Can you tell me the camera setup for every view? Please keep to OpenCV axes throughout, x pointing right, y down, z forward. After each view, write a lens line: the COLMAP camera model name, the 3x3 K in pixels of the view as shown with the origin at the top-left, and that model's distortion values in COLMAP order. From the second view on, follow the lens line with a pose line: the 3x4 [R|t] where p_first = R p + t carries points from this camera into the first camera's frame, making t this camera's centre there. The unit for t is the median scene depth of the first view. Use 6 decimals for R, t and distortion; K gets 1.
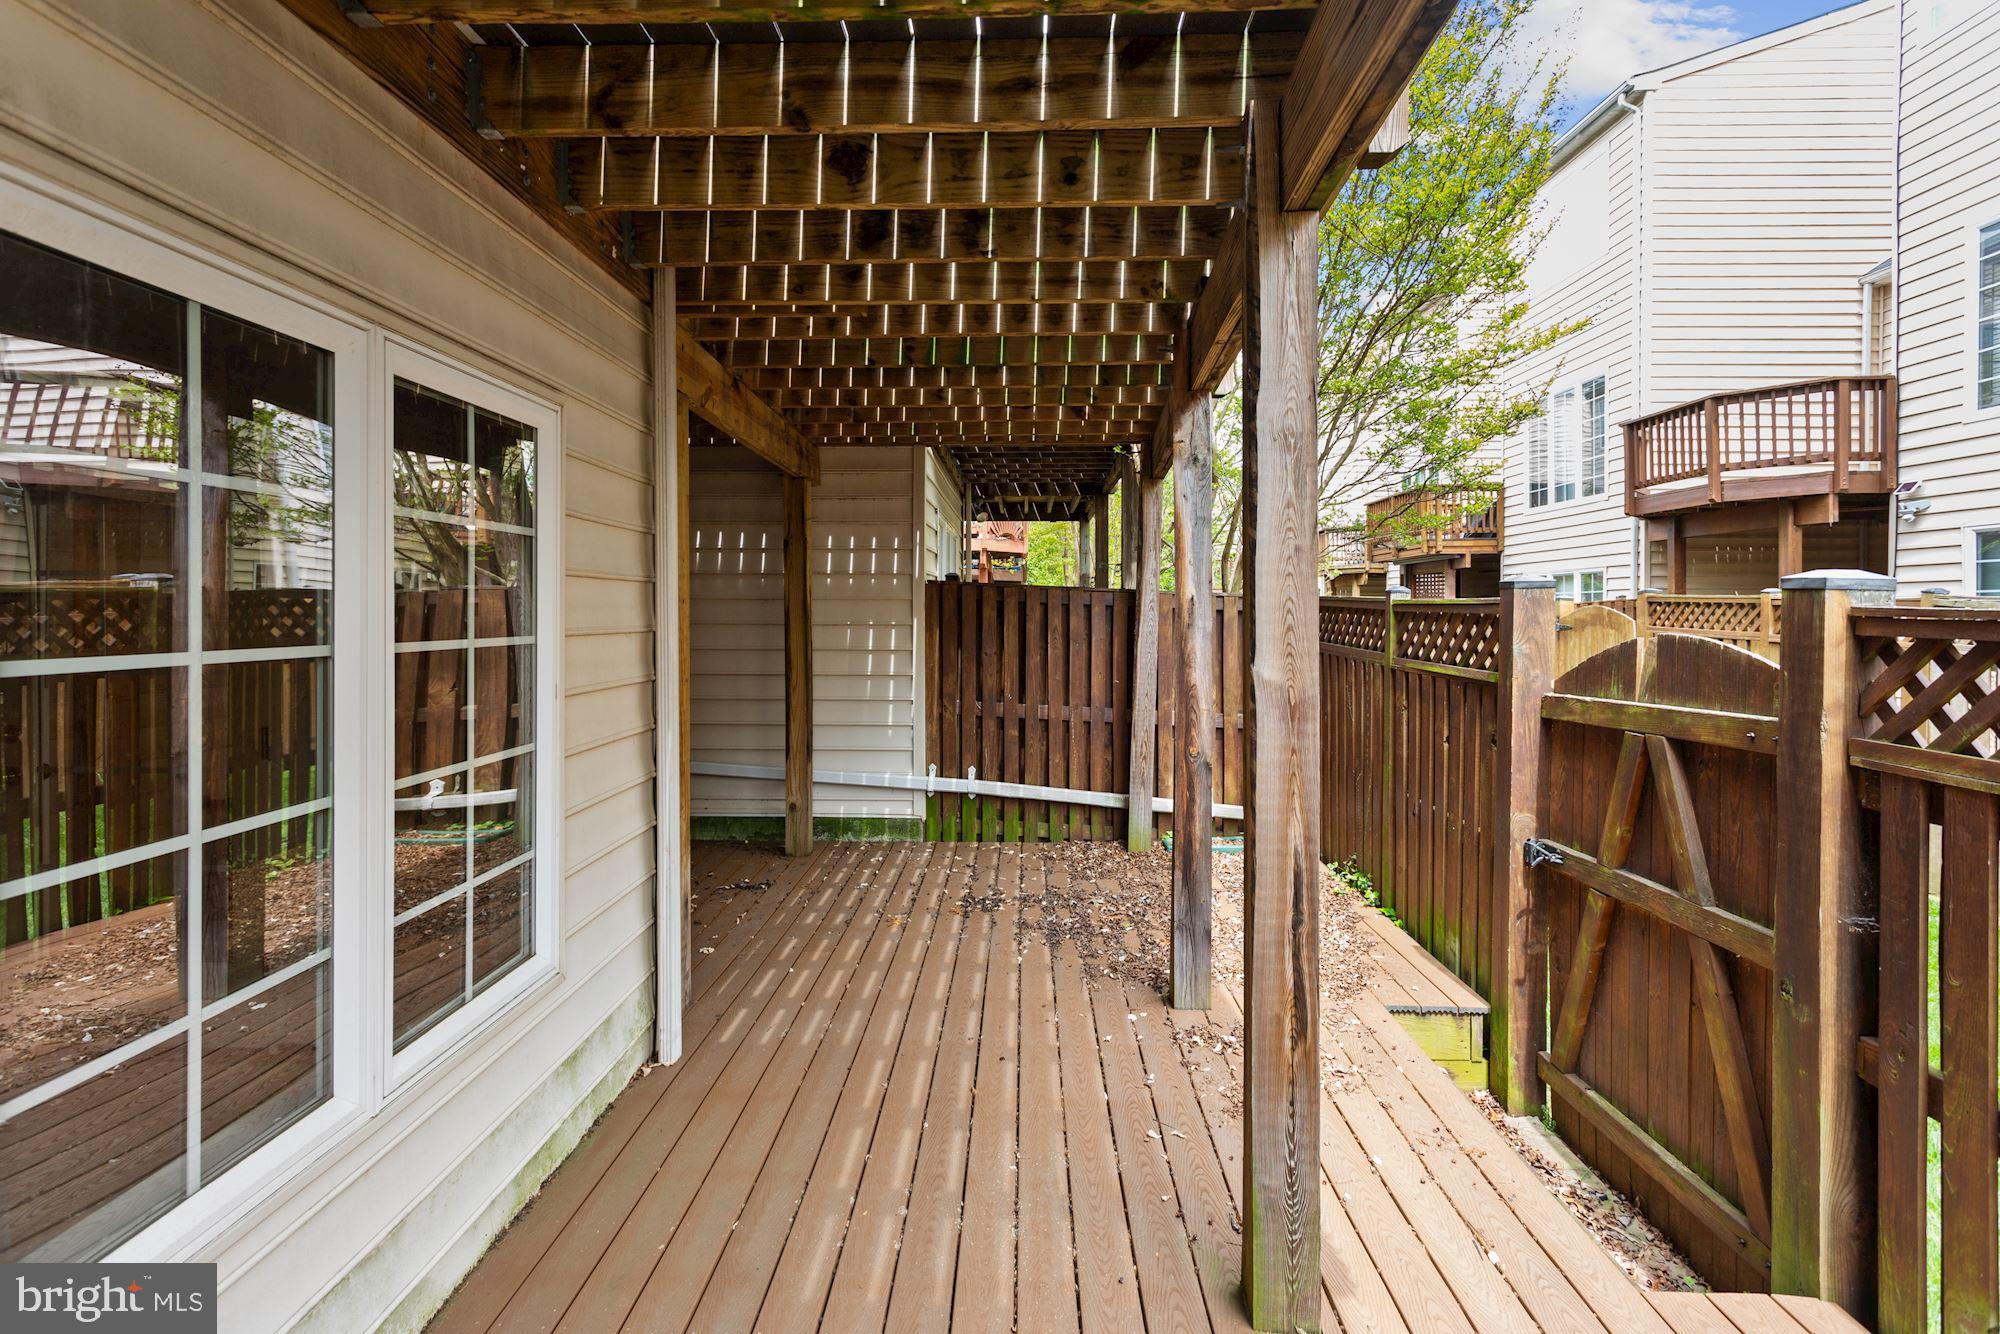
lens RADIAL K [[966.1, 0, 994.9], [0, 966.1, 642.7], [0, 0, 1]] dist [-0.035207, 0.028798]
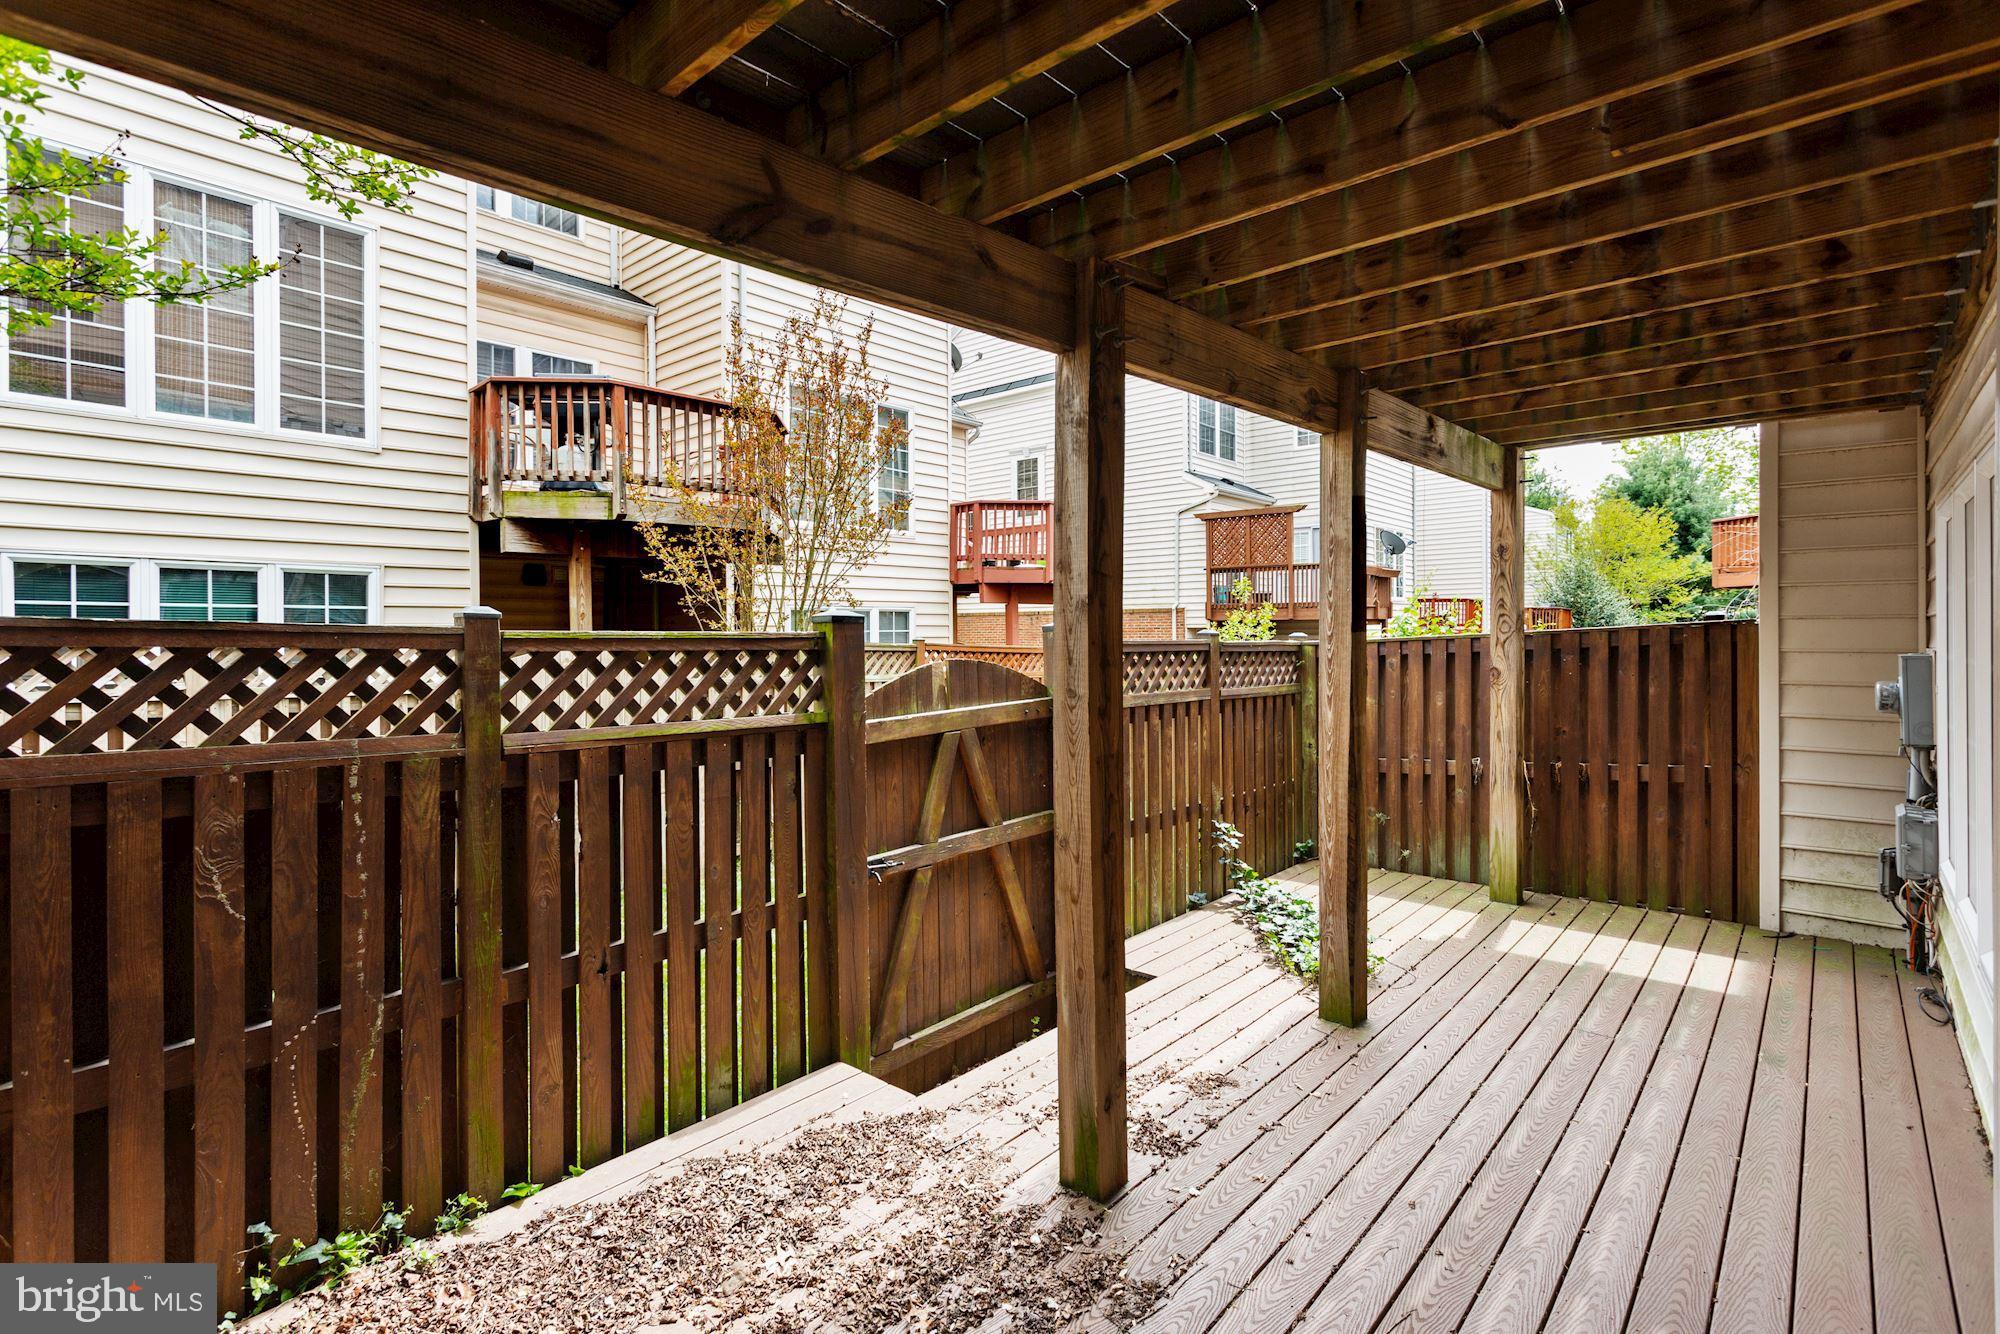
lens RADIAL K [[966.1, 0, 994.9], [0, 966.1, 642.7], [0, 0, 1]] dist [-0.035207, 0.028798]
pose [[-0.771270, -0.052219, 0.634362, -0.227607], [-0.028594, 0.998465, 0.047426, -0.099414], [-0.635865, 0.018439, -0.771580, 1.992769]]
